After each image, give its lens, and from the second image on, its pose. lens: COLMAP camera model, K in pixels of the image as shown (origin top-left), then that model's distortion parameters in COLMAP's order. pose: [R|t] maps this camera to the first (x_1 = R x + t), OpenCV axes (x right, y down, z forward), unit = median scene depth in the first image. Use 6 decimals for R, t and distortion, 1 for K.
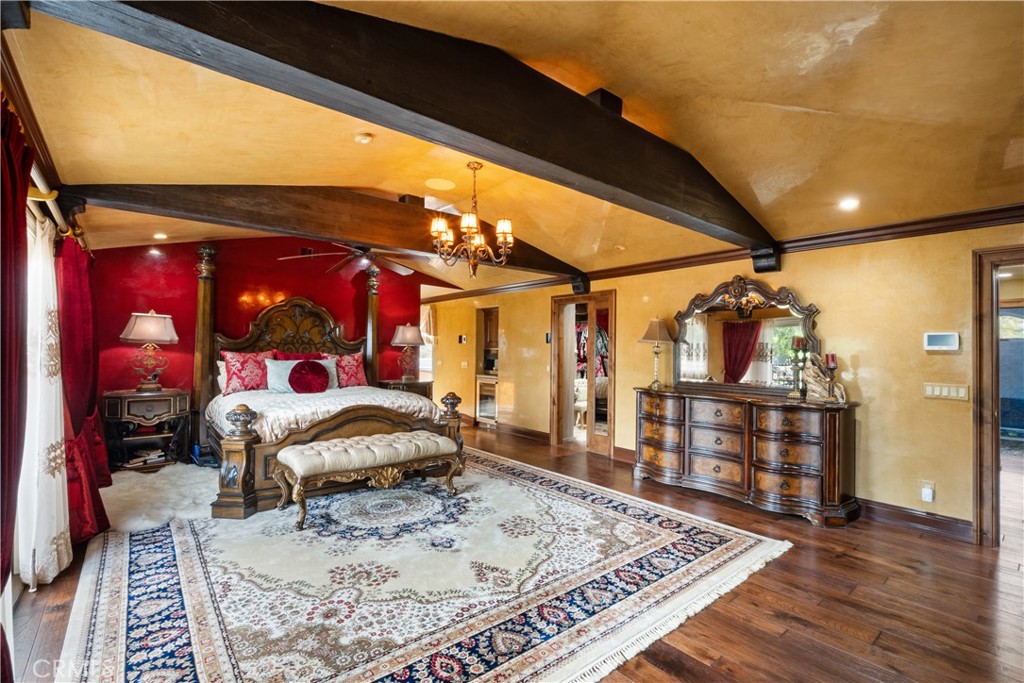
lens RADIAL K [[463.5, 0, 514.8], [0, 463.5, 344.1], [0, 0, 1]] dist [-0.005639, 0.000798]
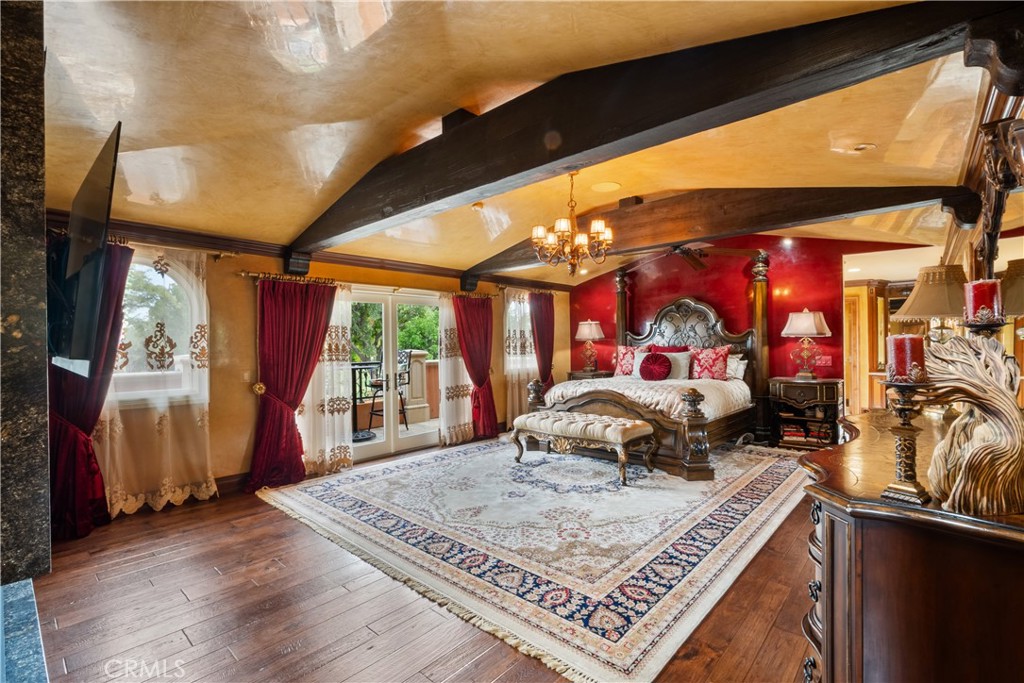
lens RADIAL K [[463.5, 0, 514.2], [0, 463.5, 344.5], [0, 0, 1]] dist [-0.005639, 0.000798]
pose [[0.142387, -0.008954, -0.989771, 0.979269], [0.025774, 0.999654, -0.005336, 0.016426], [0.989475, -0.024750, 0.142568, 0.715181]]
